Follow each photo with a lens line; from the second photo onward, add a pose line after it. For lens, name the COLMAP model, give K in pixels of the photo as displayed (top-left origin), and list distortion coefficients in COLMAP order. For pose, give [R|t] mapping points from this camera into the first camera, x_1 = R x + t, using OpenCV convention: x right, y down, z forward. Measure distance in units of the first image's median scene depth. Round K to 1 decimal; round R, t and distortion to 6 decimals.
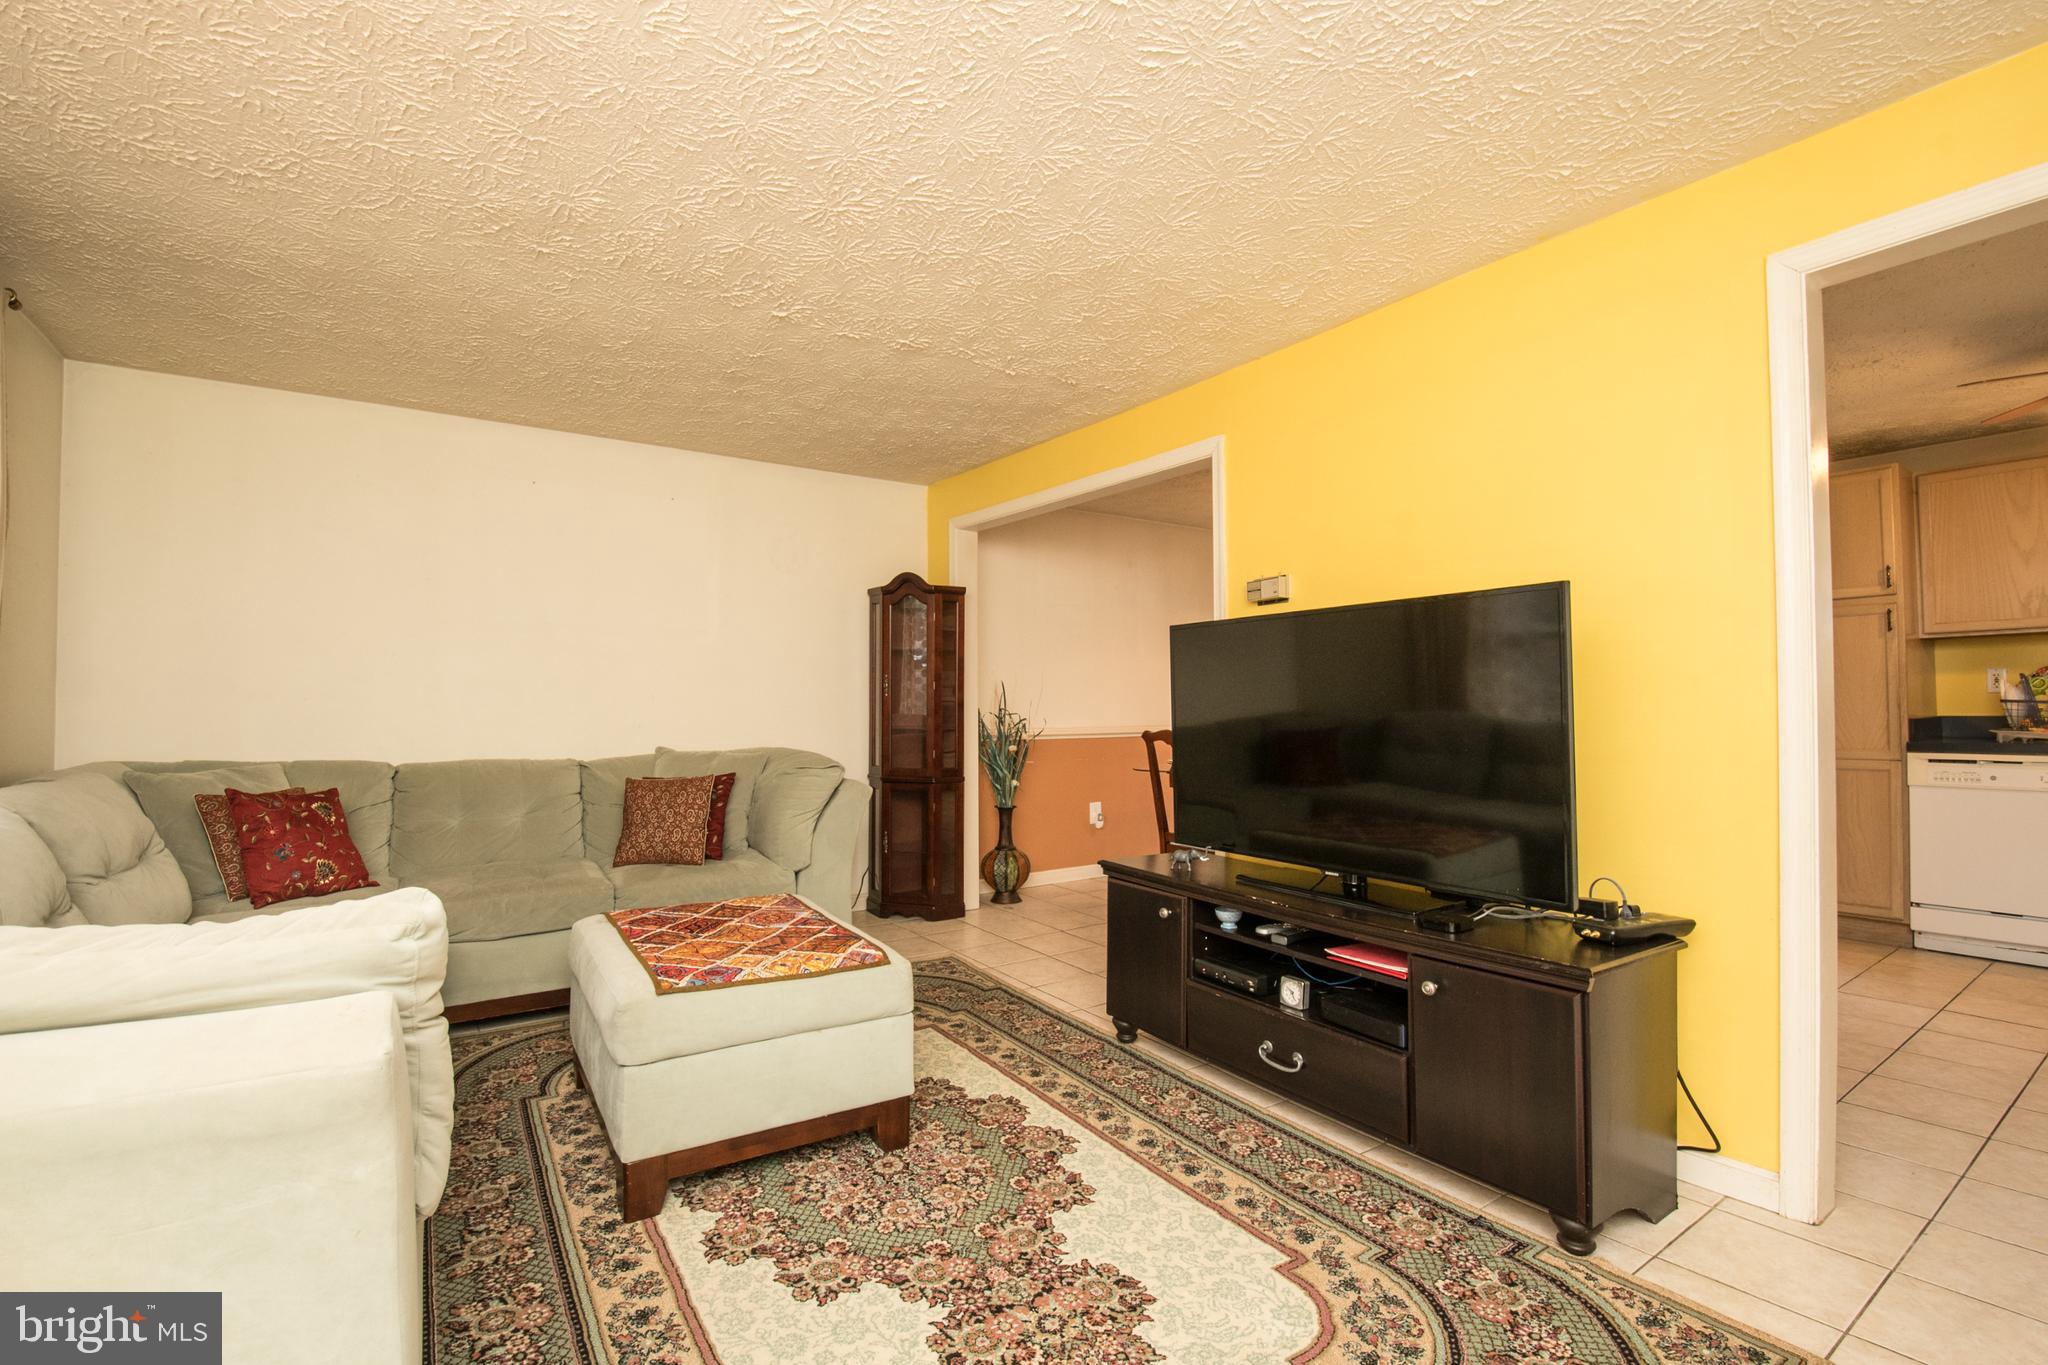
lens RADIAL K [[916.3, 0, 1037.9], [0, 916.3, 679.0], [0, 0, 1]] dist [-0.024451, -0.000960]
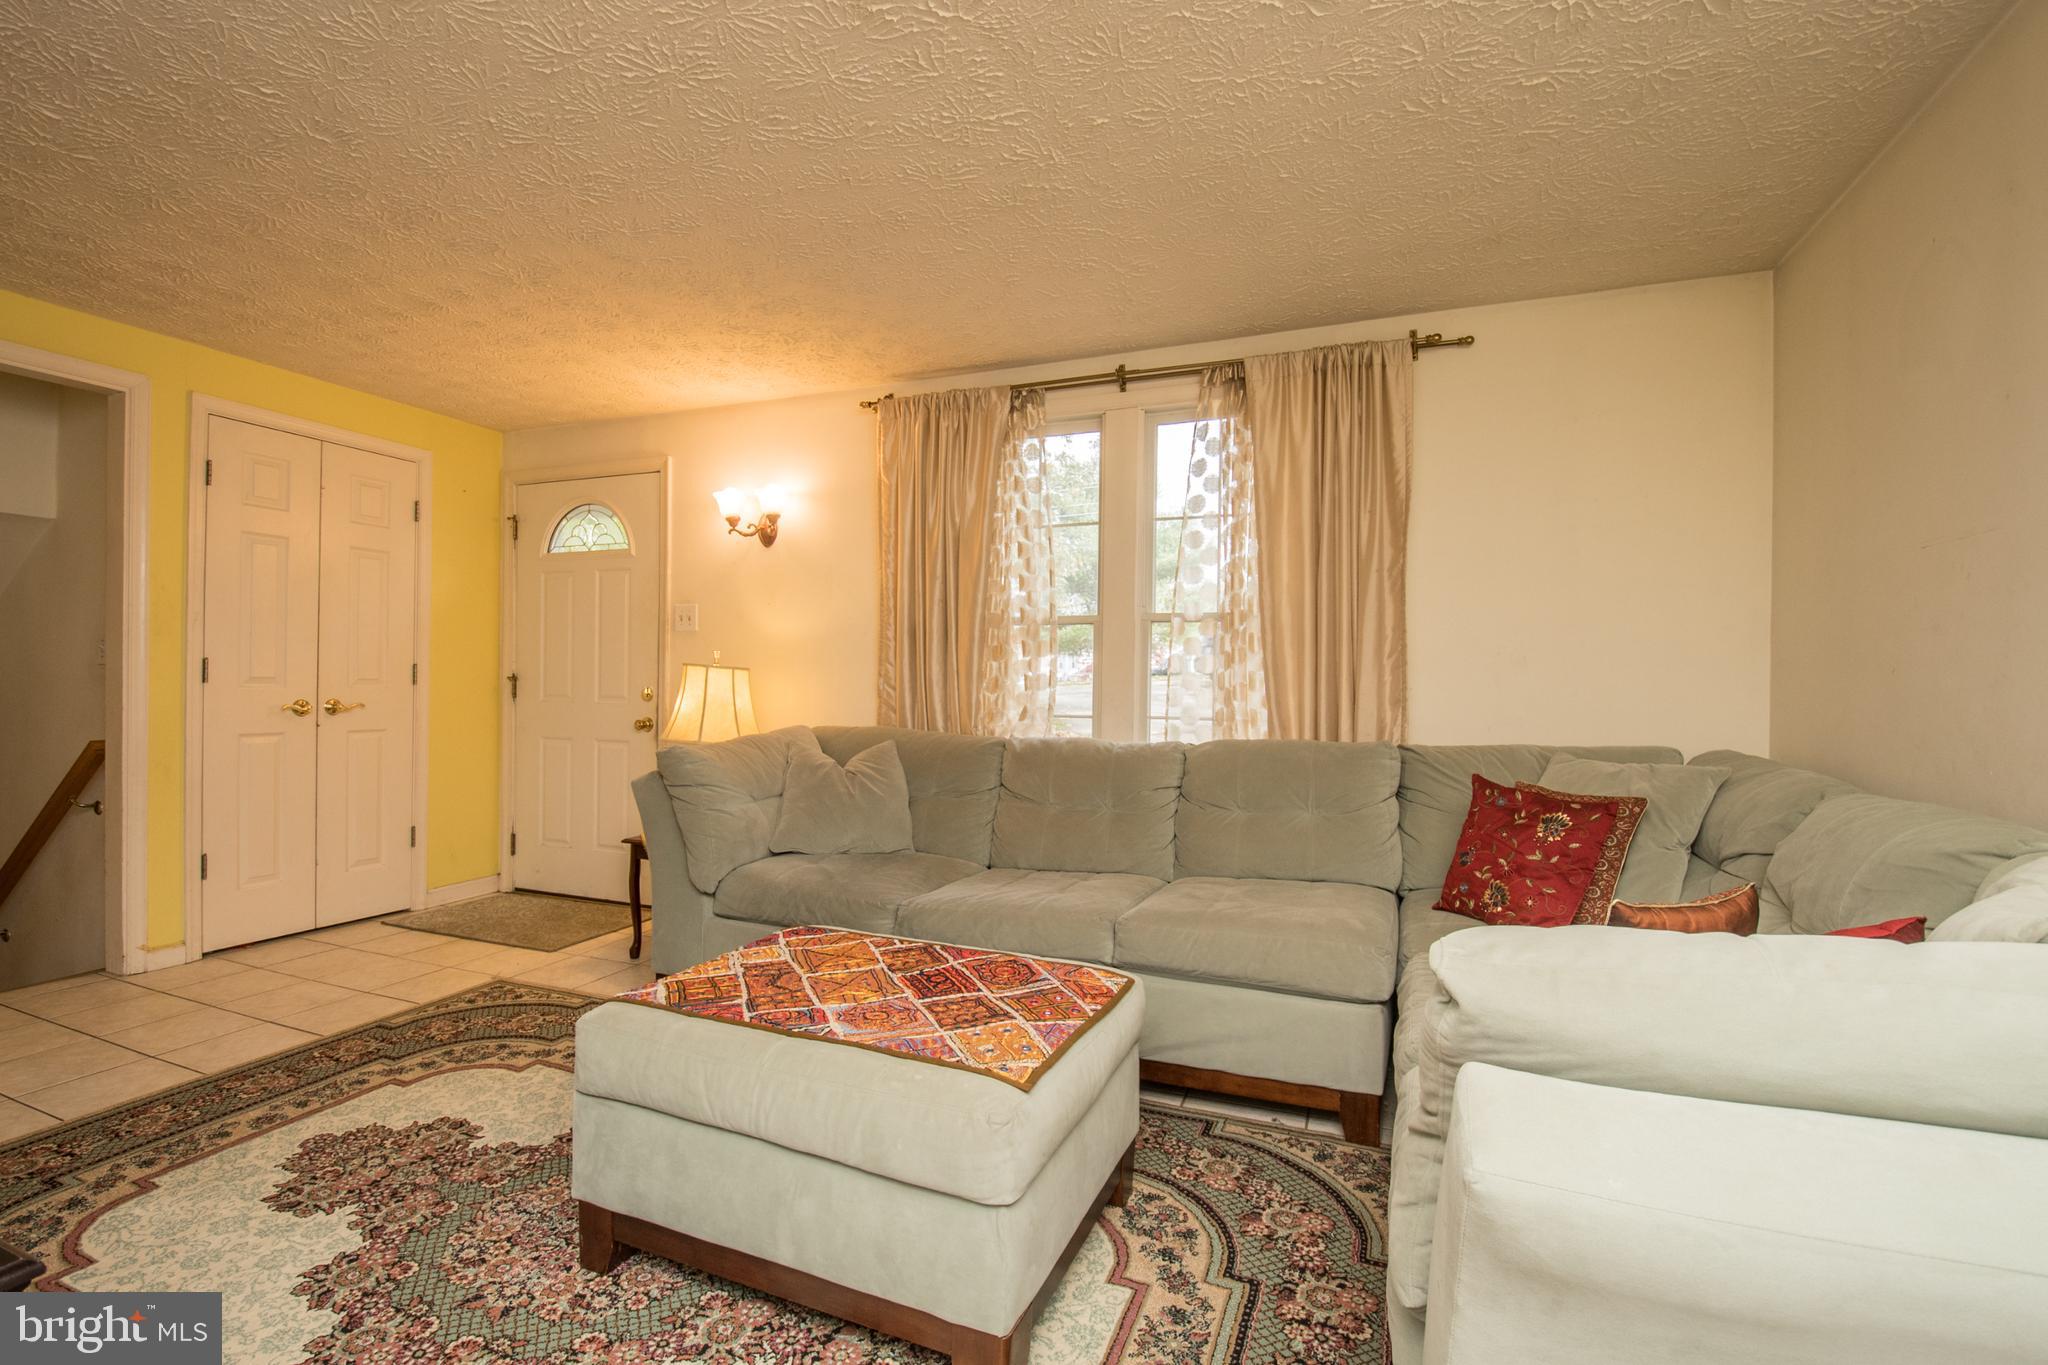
lens RADIAL K [[916.3, 0, 1019.1], [0, 916.3, 686.9], [0, 0, 1]] dist [-0.024451, -0.000960]
pose [[-0.840382, -0.001969, -0.541991, -0.048359], [0.009968, 0.999768, -0.019088, 0.065040], [0.541903, -0.021444, -0.840168, 2.037130]]
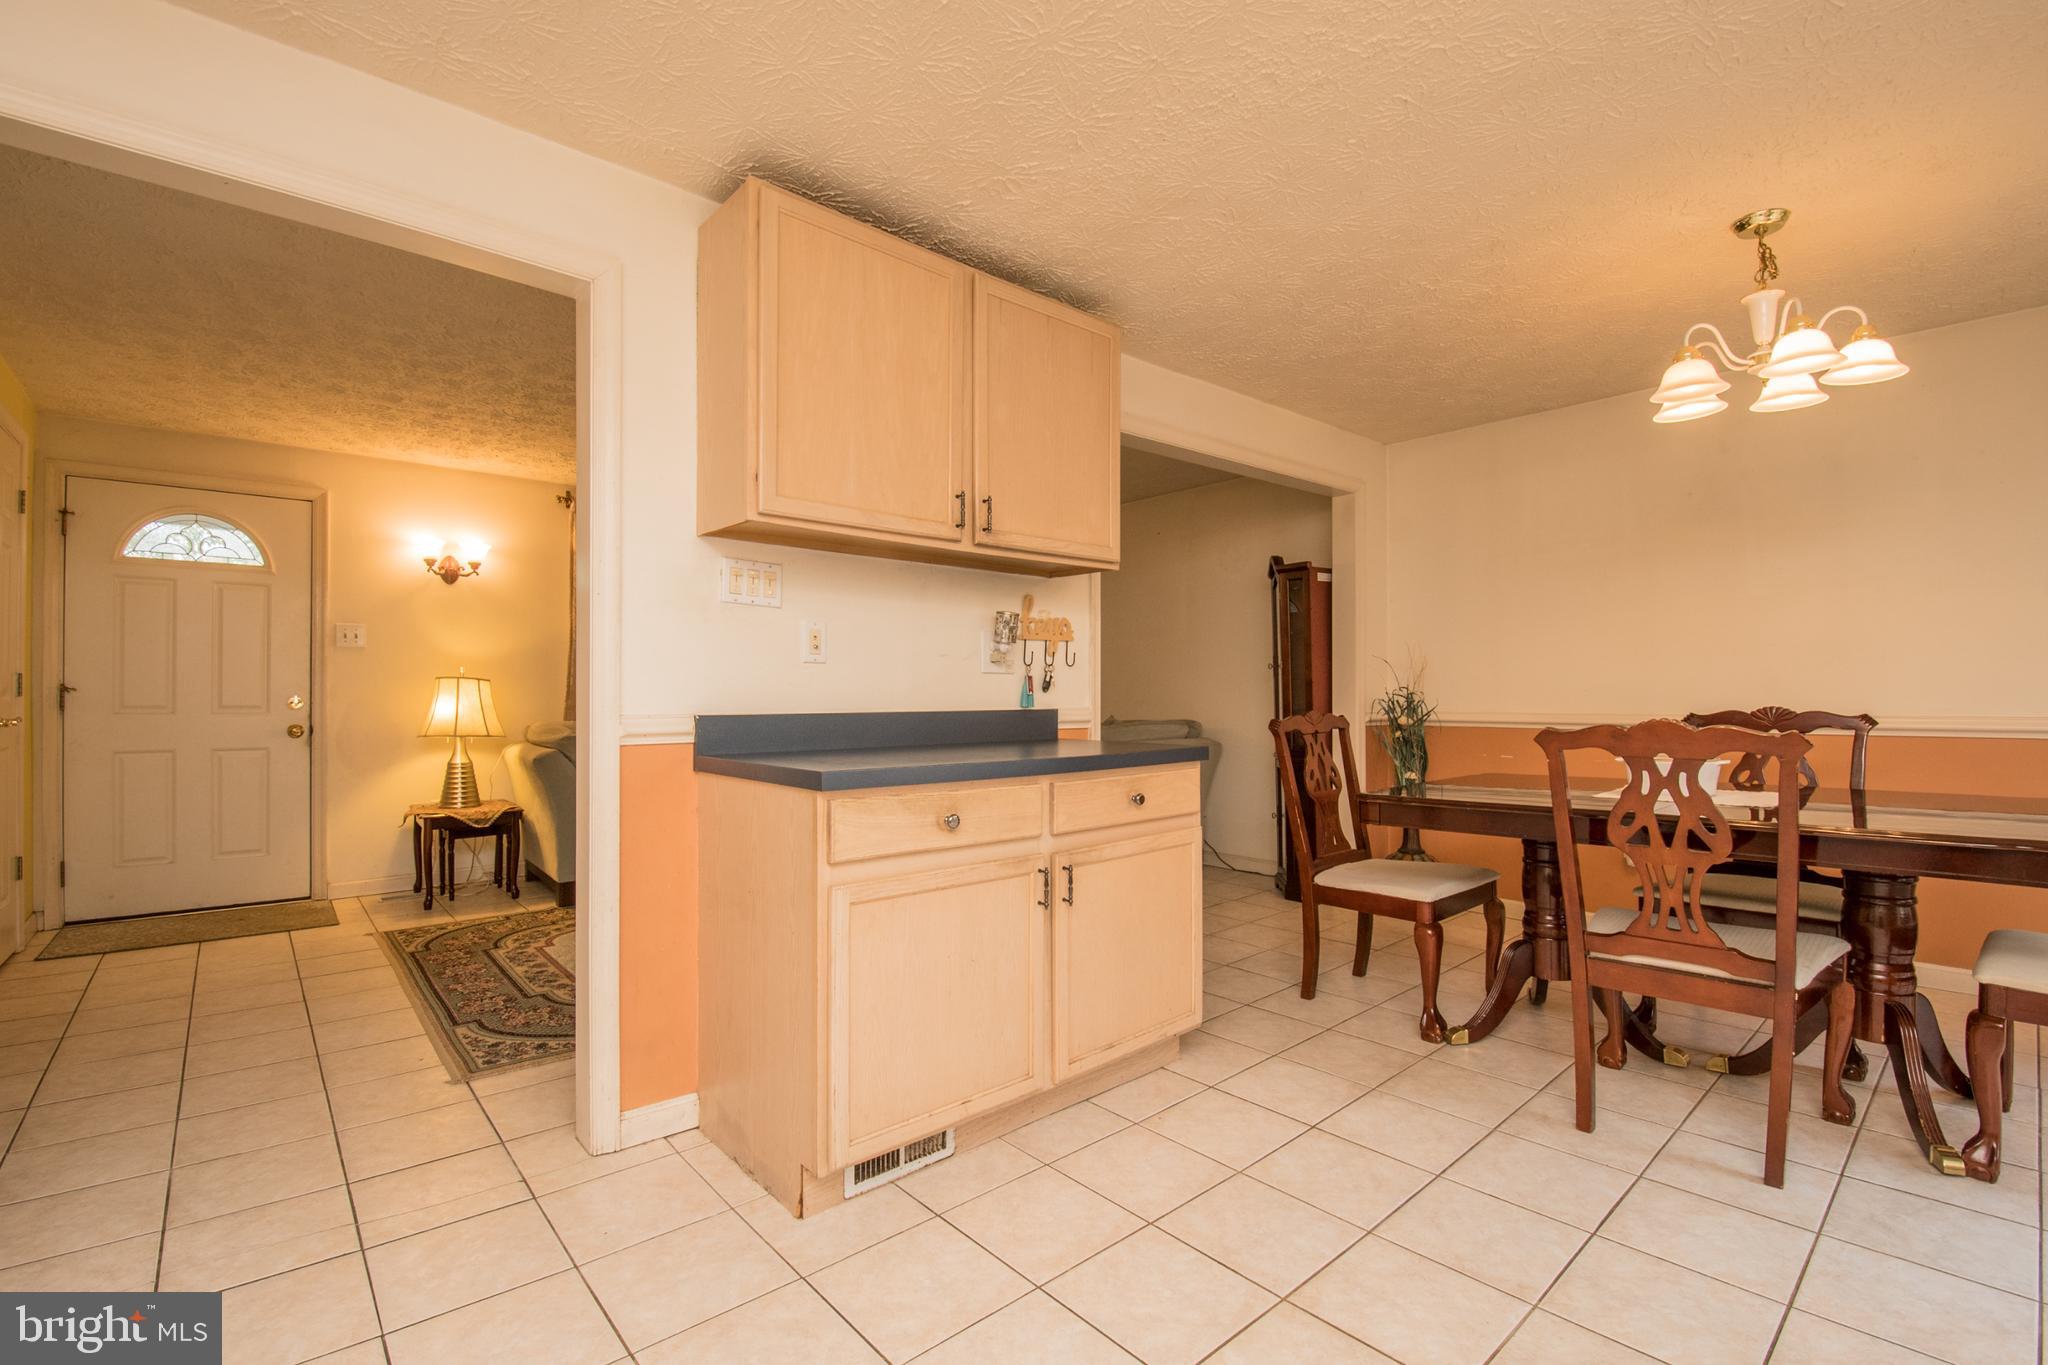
lens RADIAL K [[916.3, 0, 1033.5], [0, 916.3, 683.1], [0, 0, 1]] dist [-0.024451, -0.000960]
pose [[0.112732, -0.003807, -0.993618, 1.998214], [0.028896, 0.999582, -0.000551, 0.038557], [0.993205, -0.028649, 0.112795, 1.393128]]
